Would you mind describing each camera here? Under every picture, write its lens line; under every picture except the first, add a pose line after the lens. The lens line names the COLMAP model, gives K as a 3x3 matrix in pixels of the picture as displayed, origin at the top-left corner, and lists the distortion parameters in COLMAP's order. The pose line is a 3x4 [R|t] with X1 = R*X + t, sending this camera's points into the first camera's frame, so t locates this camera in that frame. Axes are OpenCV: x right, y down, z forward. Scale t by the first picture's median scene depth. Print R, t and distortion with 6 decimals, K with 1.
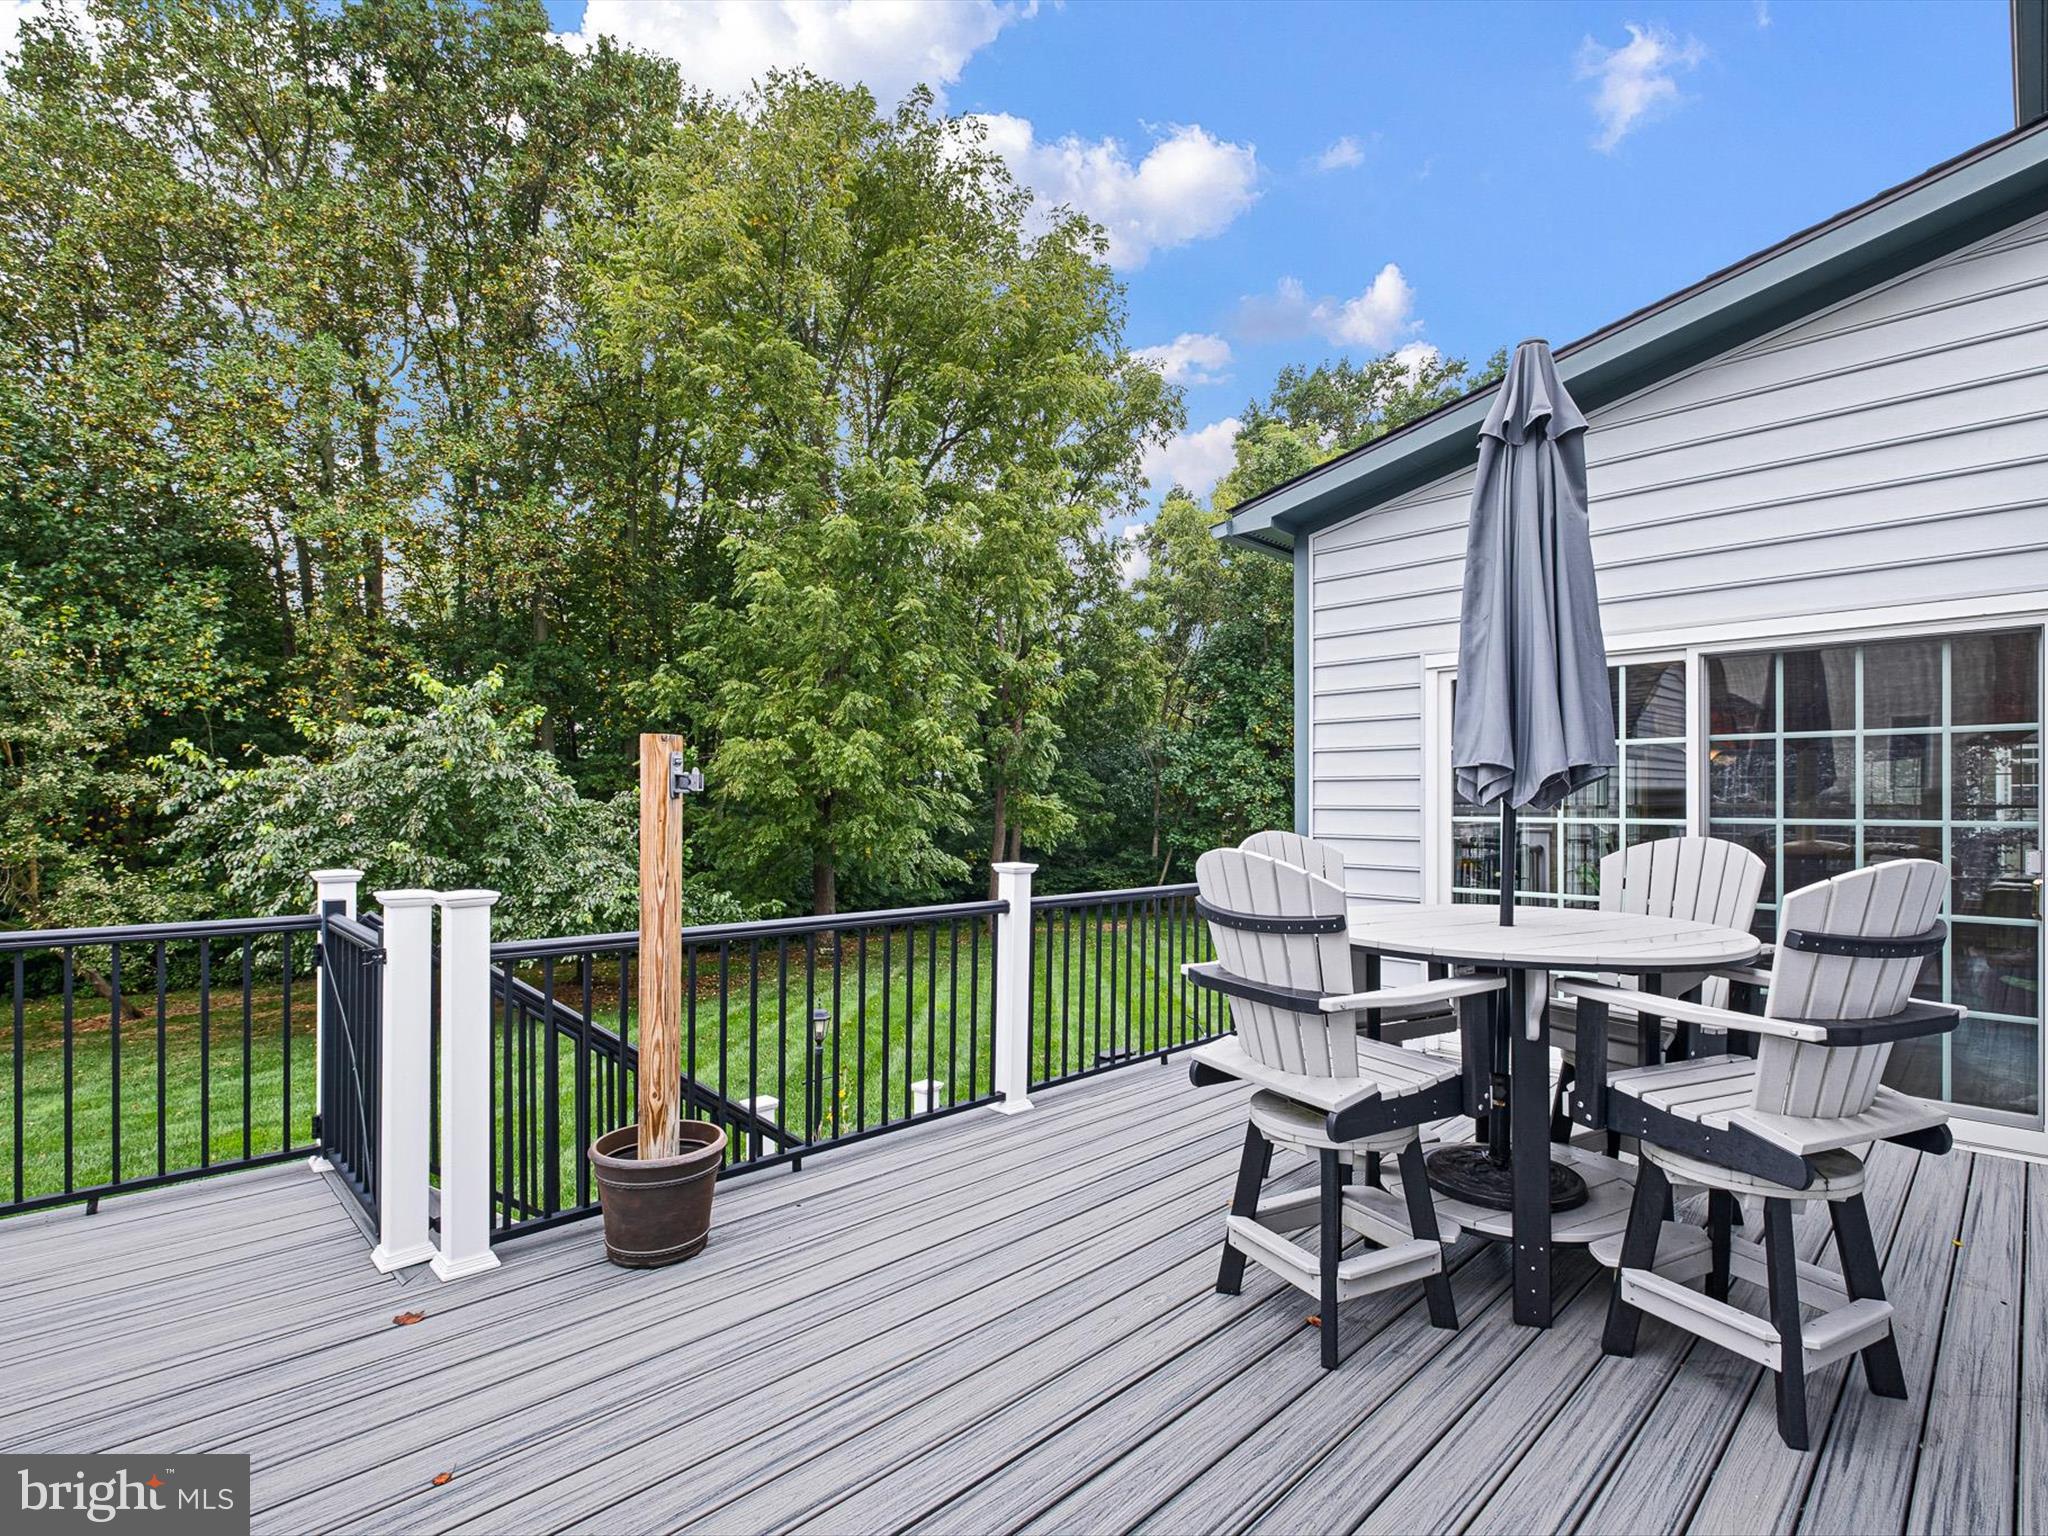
lens RADIAL K [[1003.3, 0, 1024.0], [0, 1003.3, 768.0], [0, 0, 1]] dist [-0.000835, 0.000388]
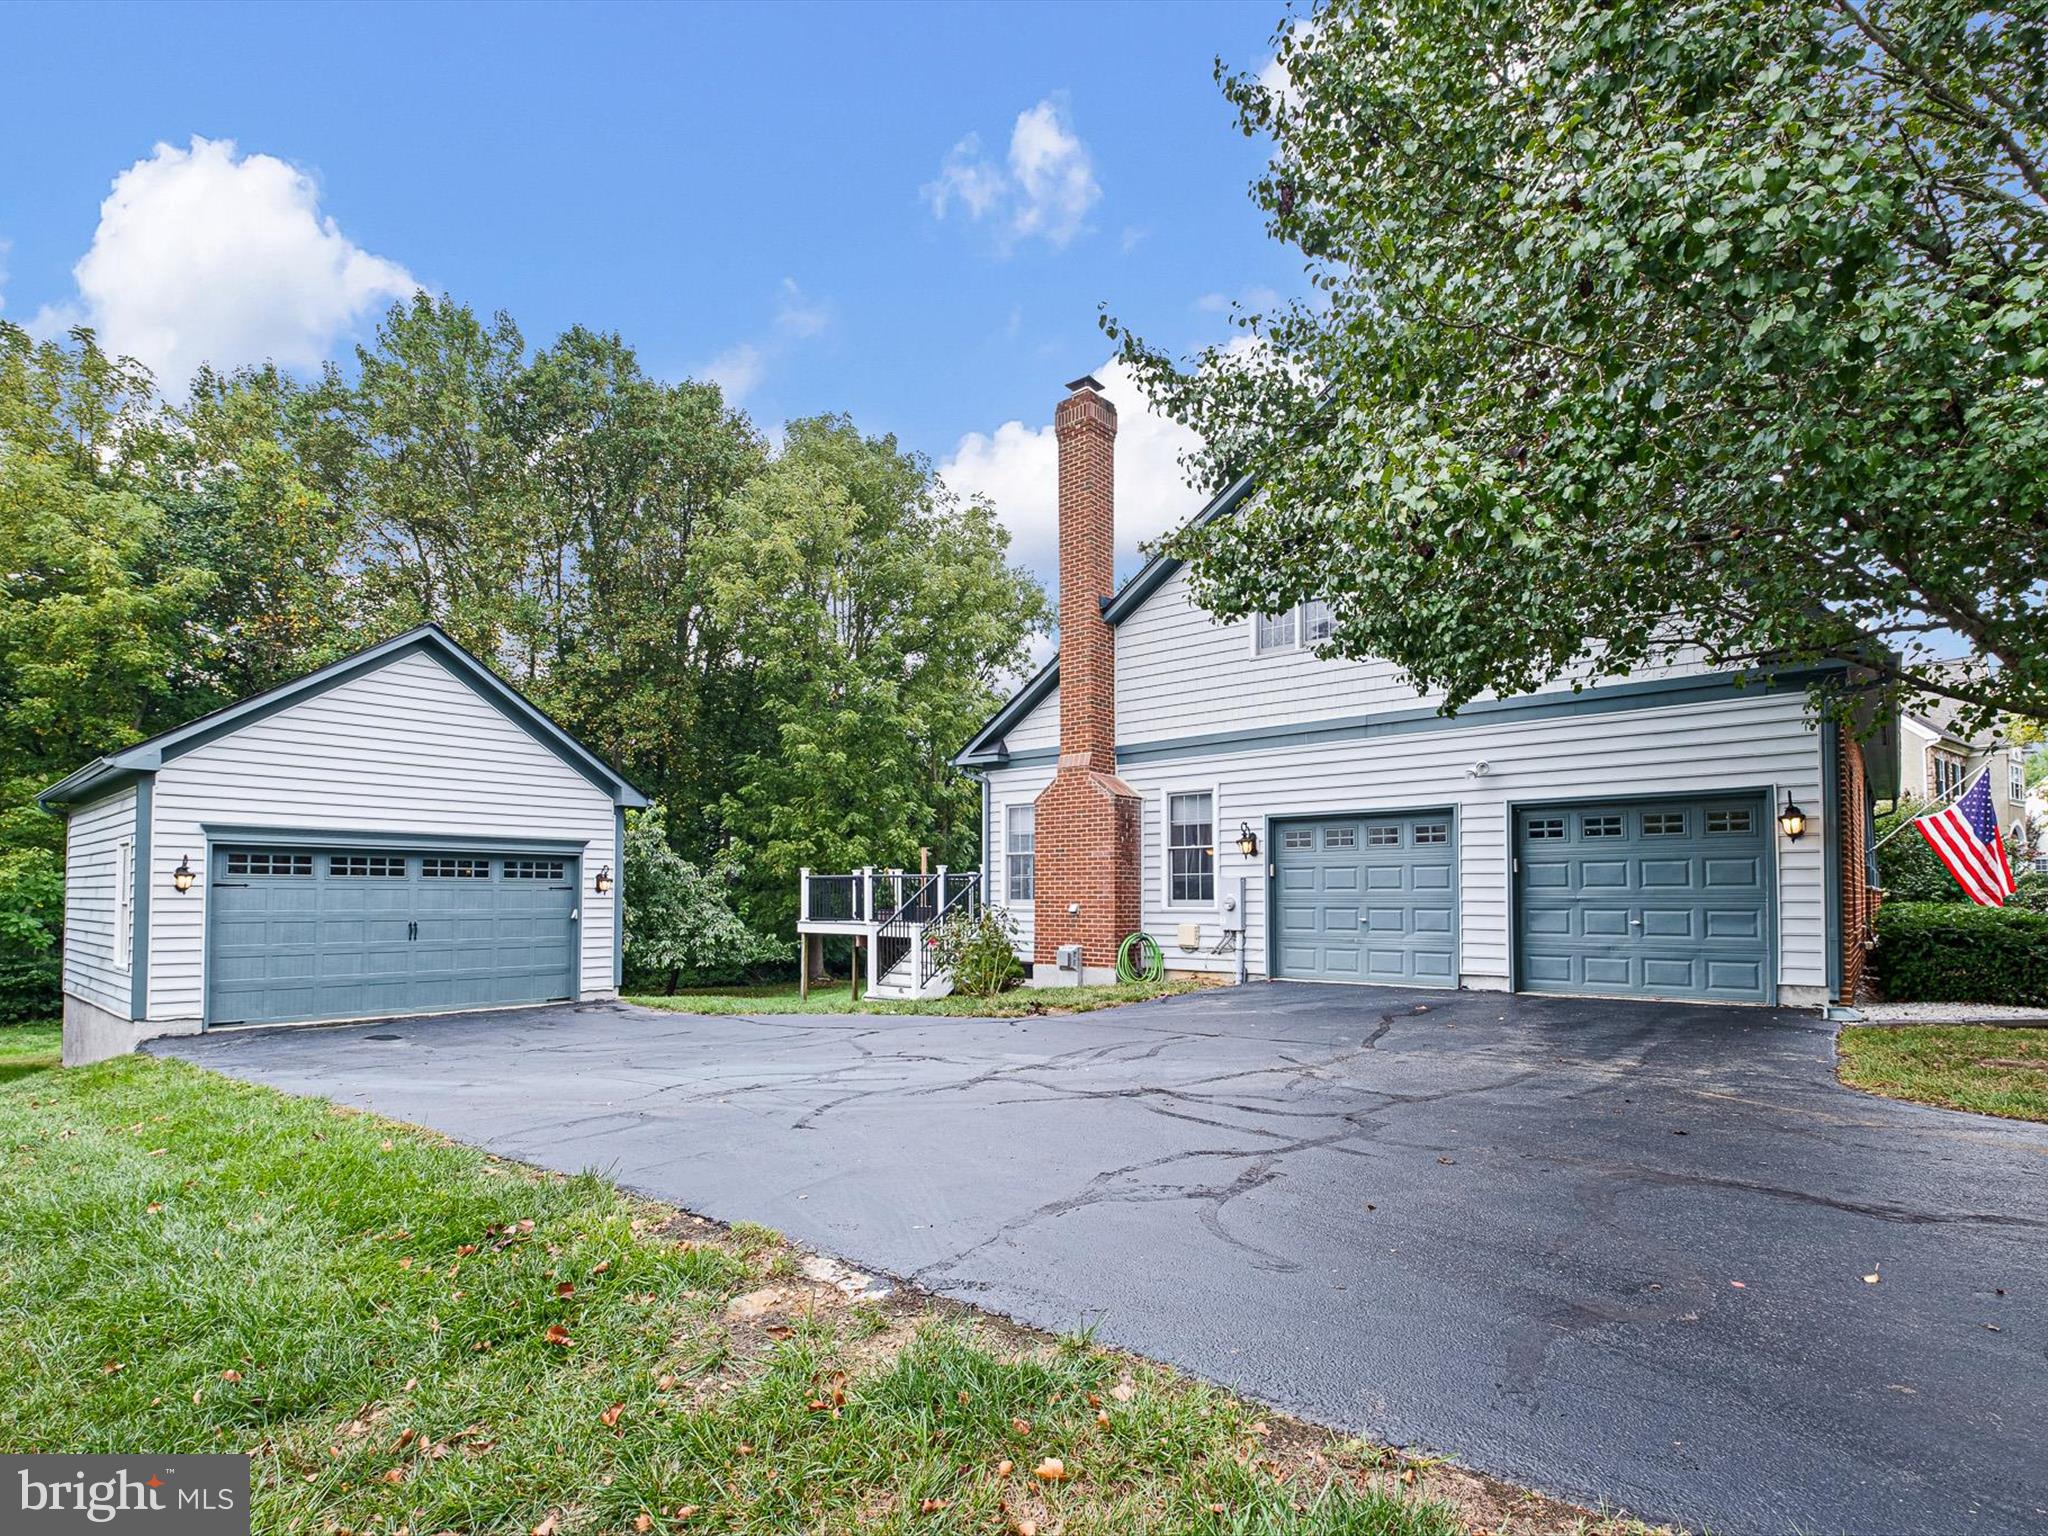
lens RADIAL K [[1003.3, 0, 1024.0], [0, 1003.3, 768.0], [0, 0, 1]] dist [-0.000835, 0.000388]
pose [[0.995953, 0.008537, 0.089474, -0.034860], [0.000416, 0.995030, -0.099573, 0.016441], [-0.089880, 0.099208, 0.990999, -0.687038]]
